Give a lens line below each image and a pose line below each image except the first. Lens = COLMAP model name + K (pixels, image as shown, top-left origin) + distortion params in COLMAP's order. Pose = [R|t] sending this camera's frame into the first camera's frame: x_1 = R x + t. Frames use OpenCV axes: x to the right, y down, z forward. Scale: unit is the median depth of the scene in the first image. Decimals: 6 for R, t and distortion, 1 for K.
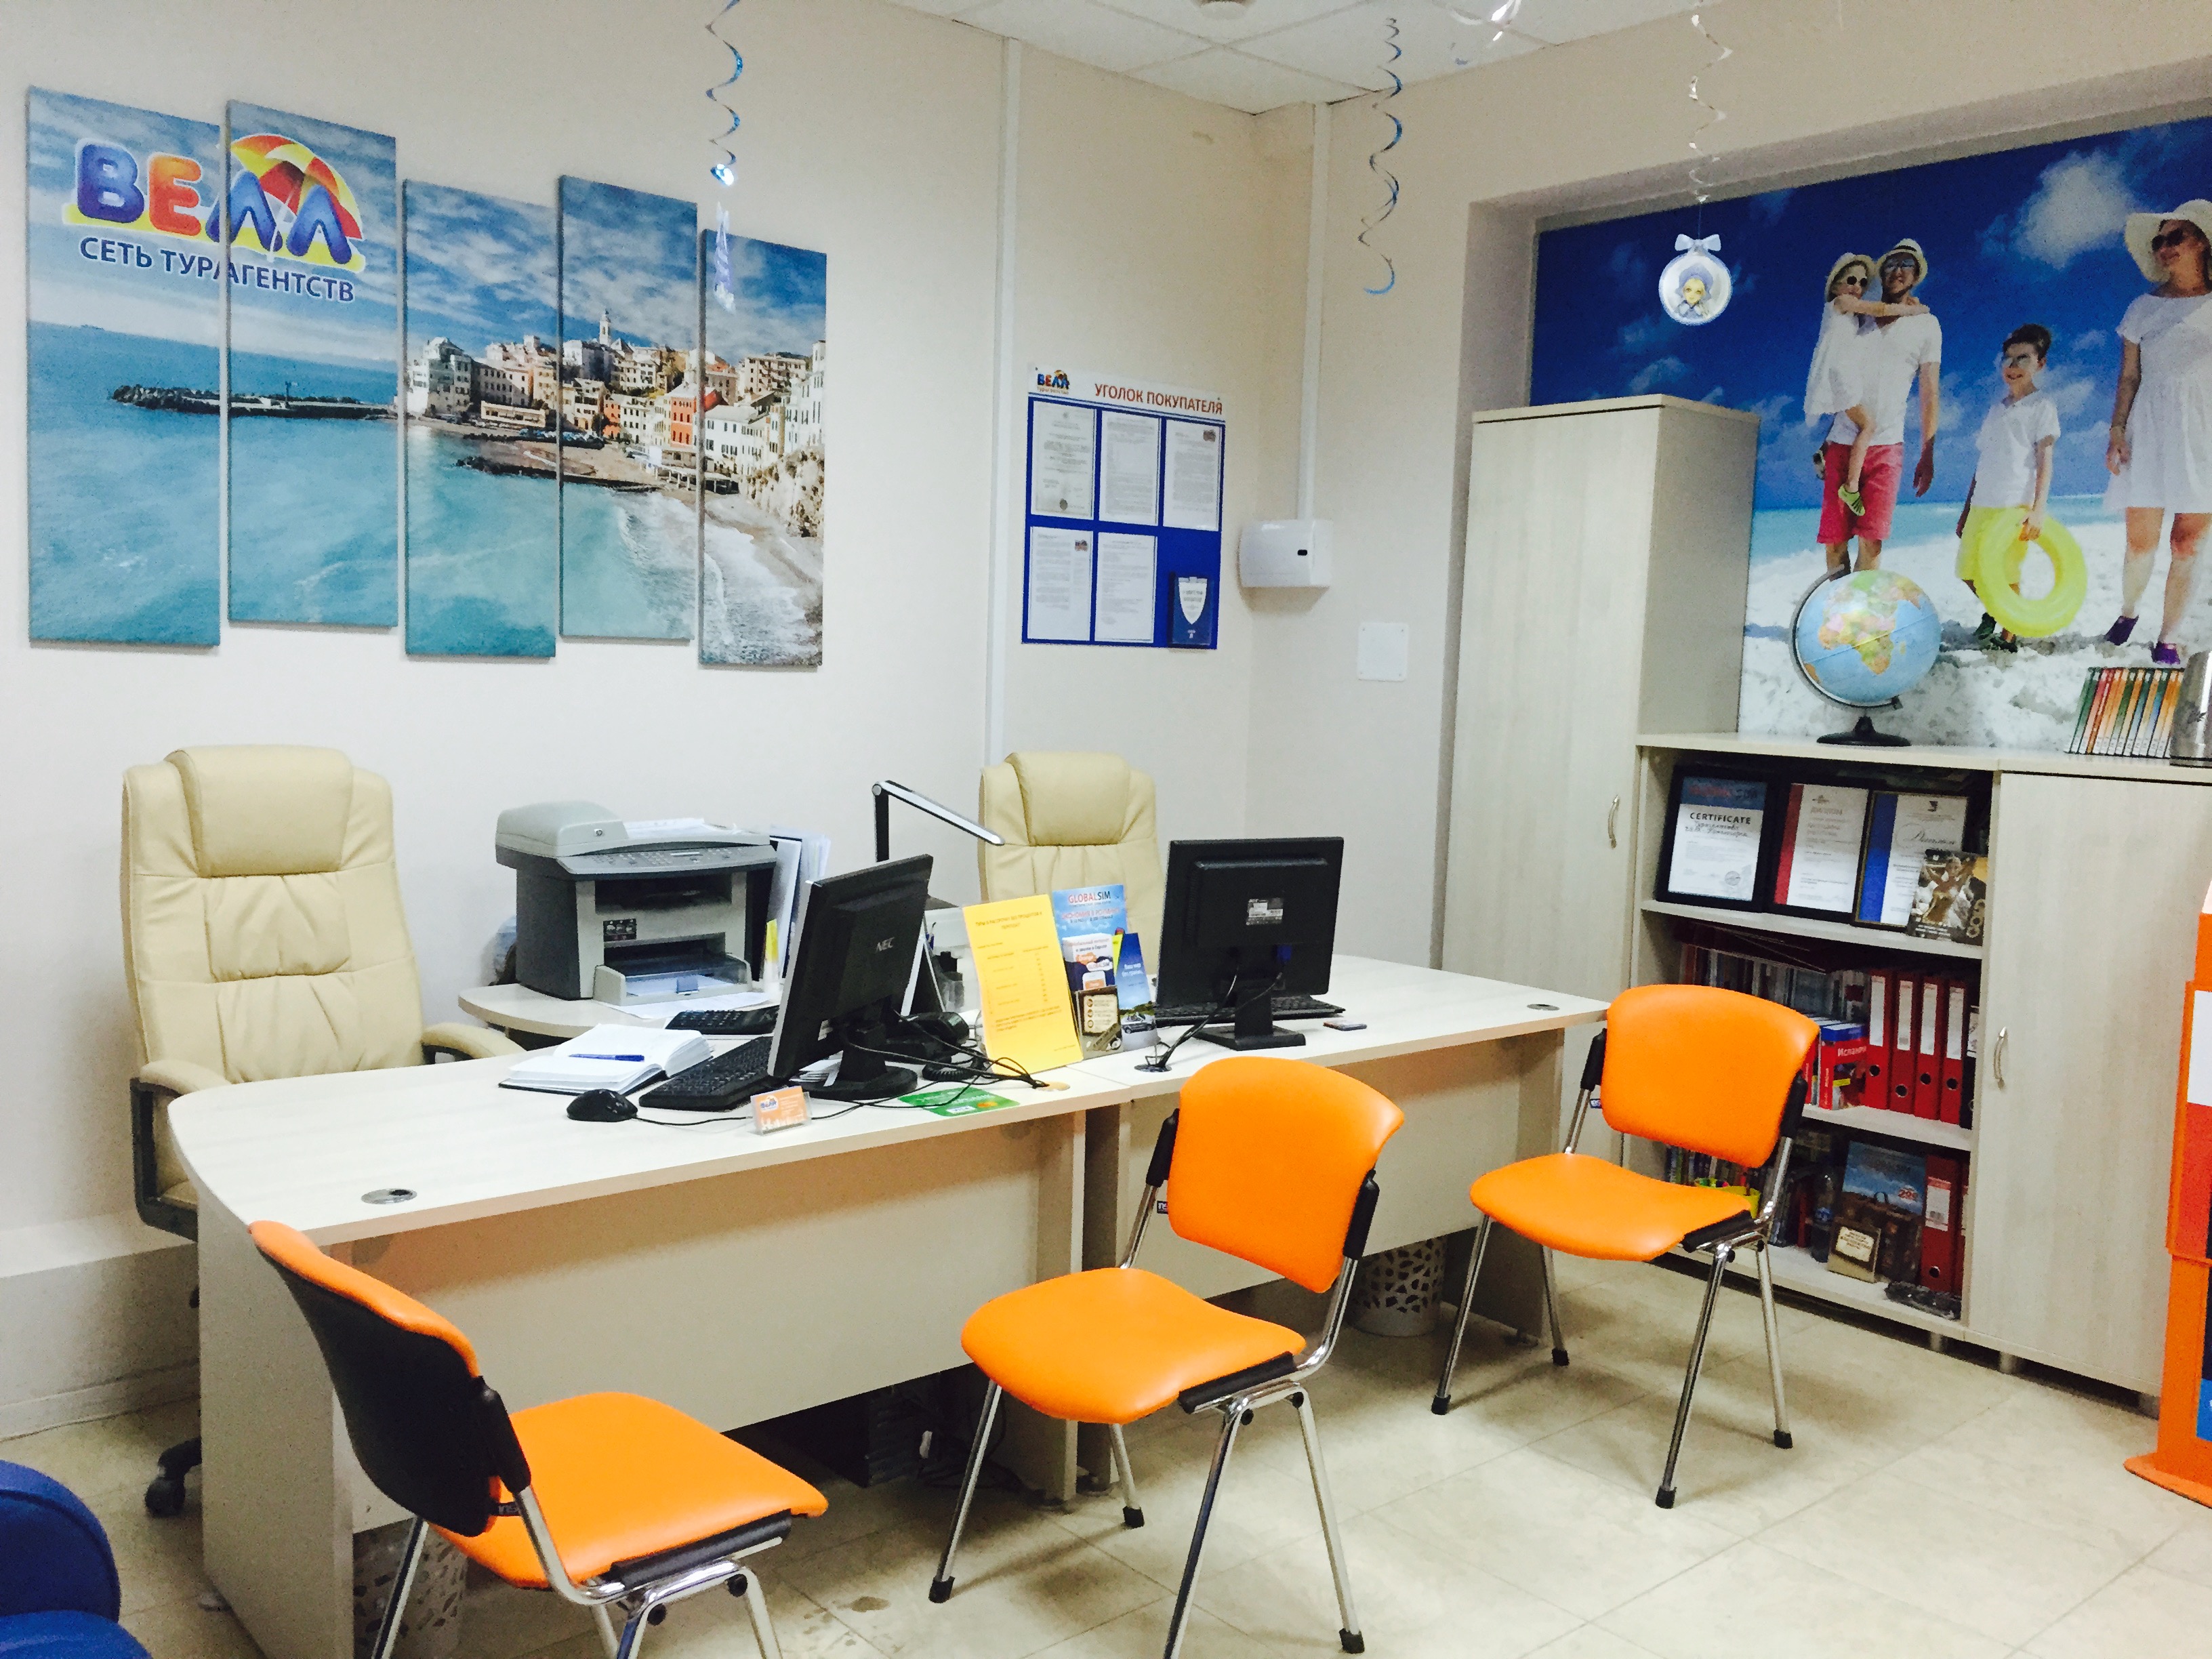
lens RADIAL K [[1863.6, 0, 1101.0], [0, 1863.6, 838.3], [0, 0, 1]] dist [0.033870, -0.054259]
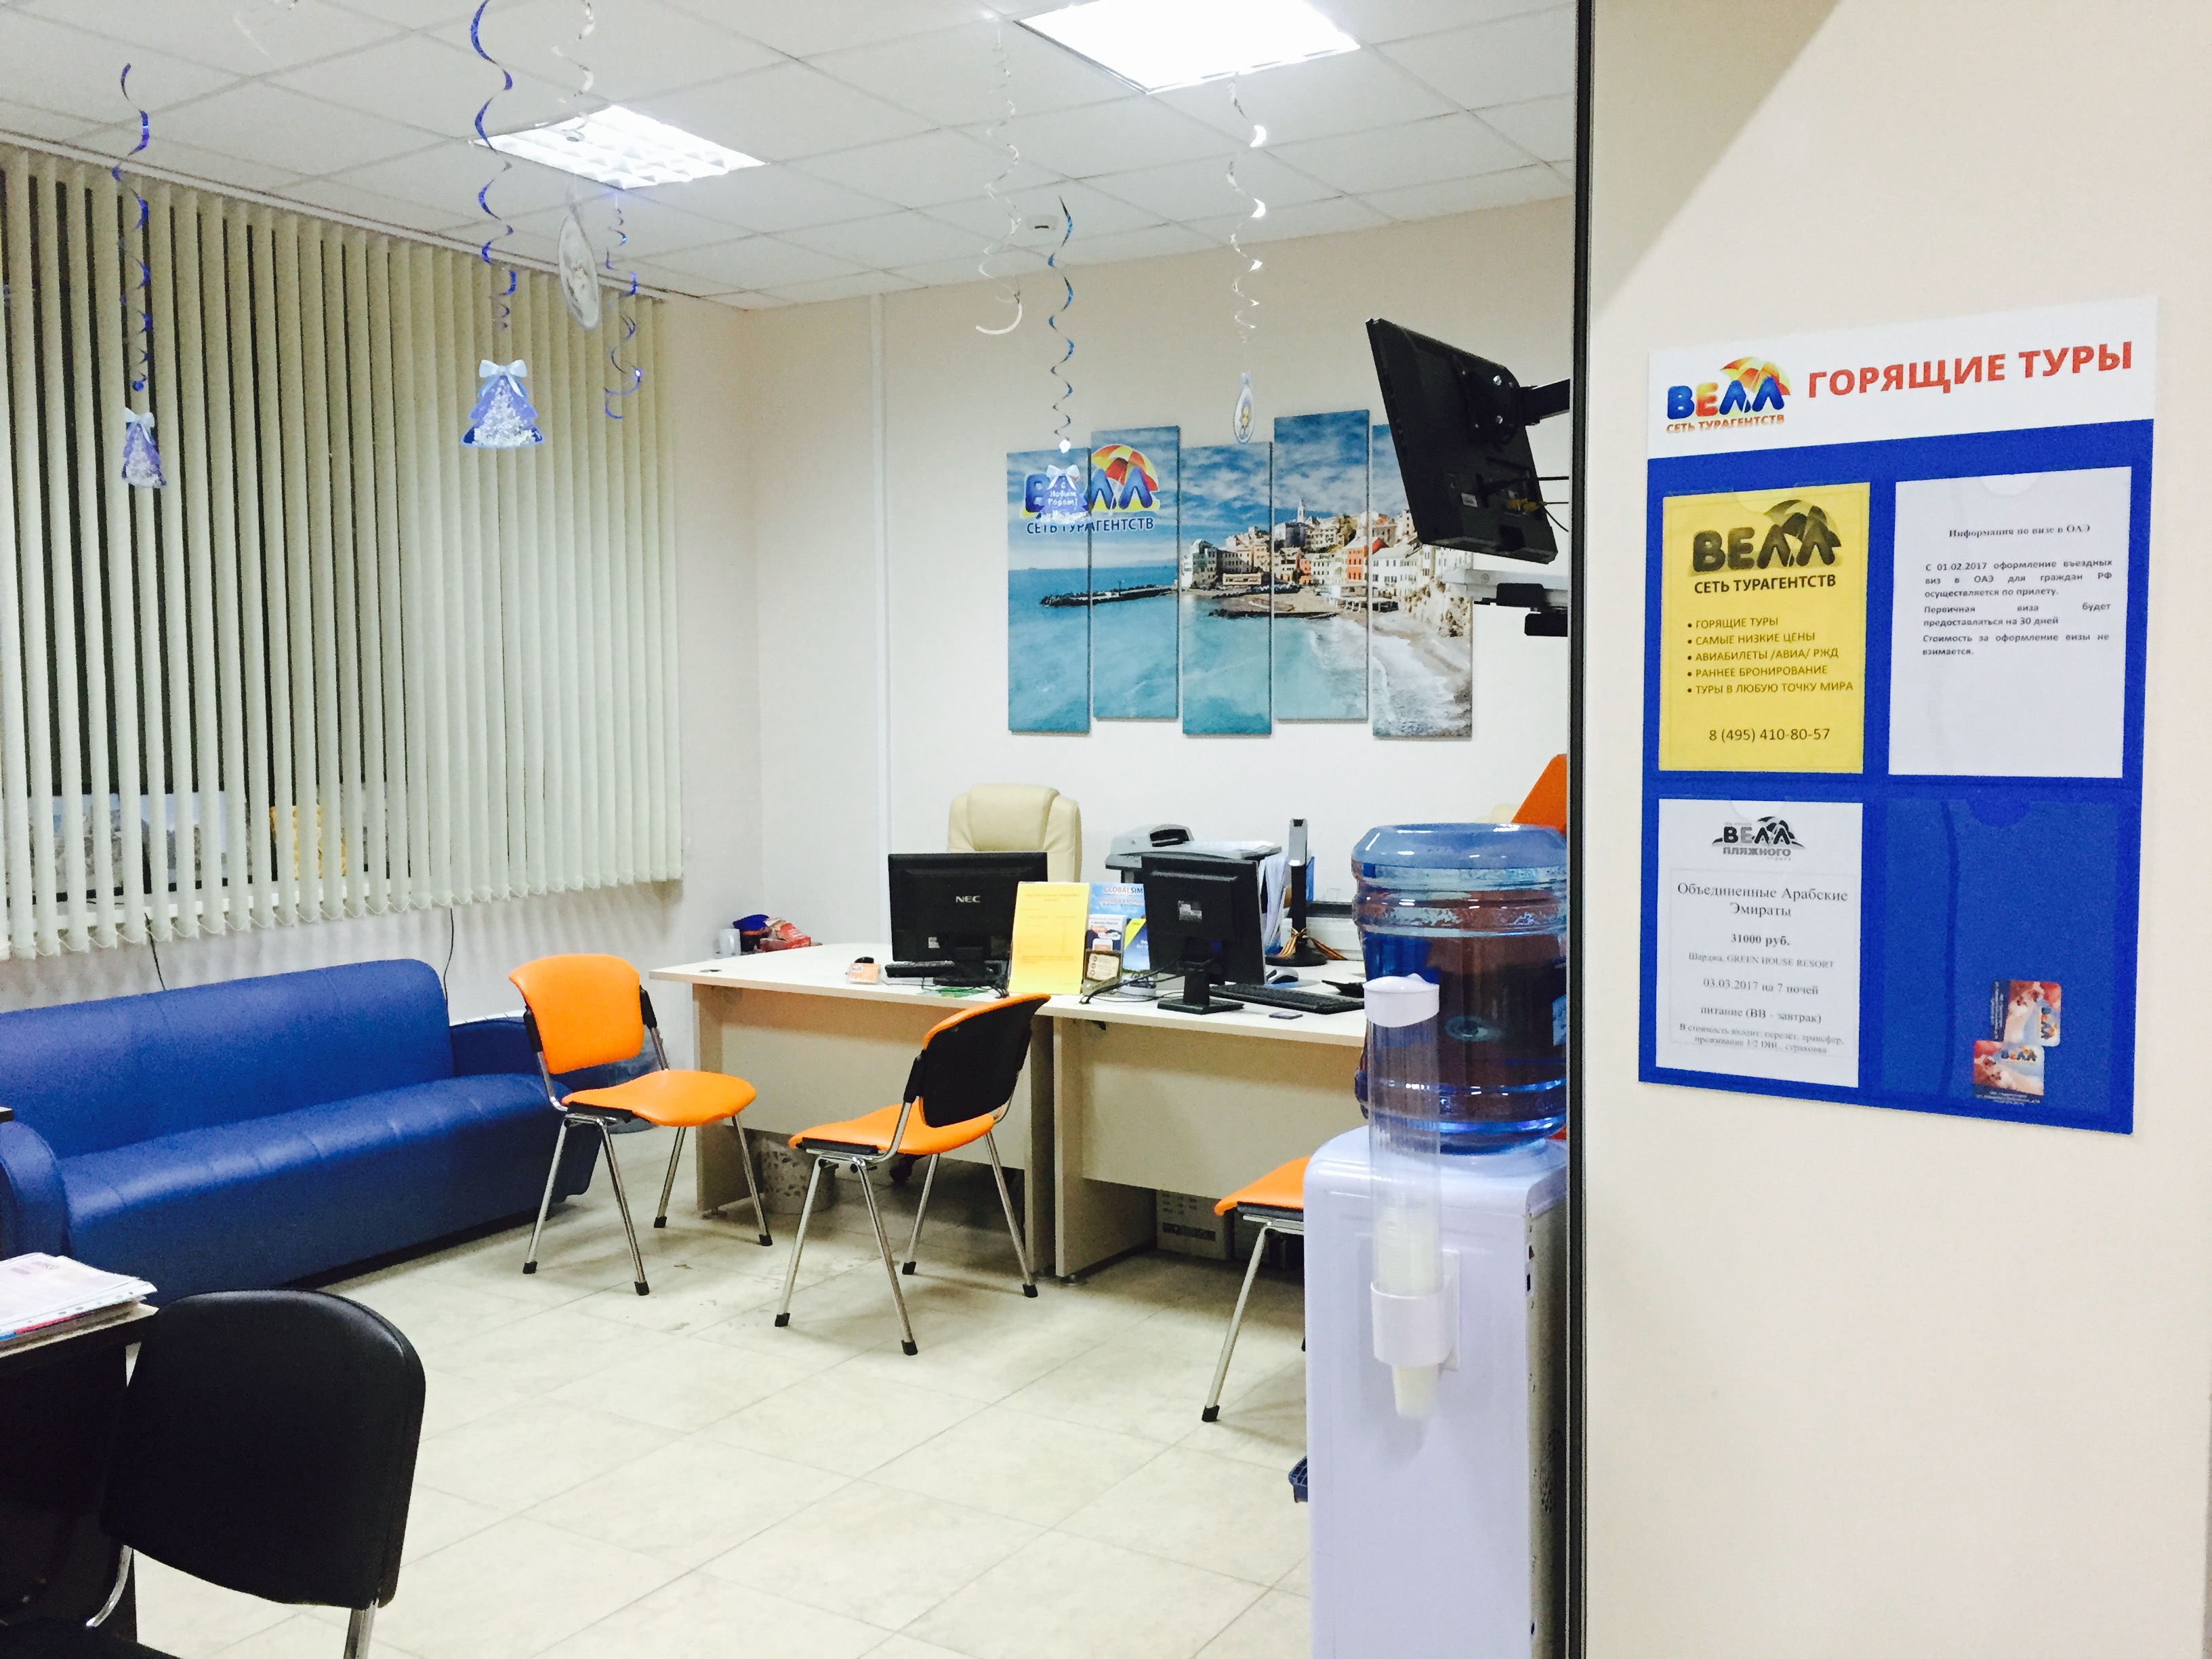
lens RADIAL K [[1863.6, 0, 1102.8], [0, 1863.6, 820.7], [0, 0, 1]] dist [0.033870, -0.054259]
pose [[0.301353, 0.025188, -0.953180, 1.122788], [-0.077186, 0.997015, 0.001944, -0.020017], [0.950383, 0.072986, 0.302398, 0.432099]]
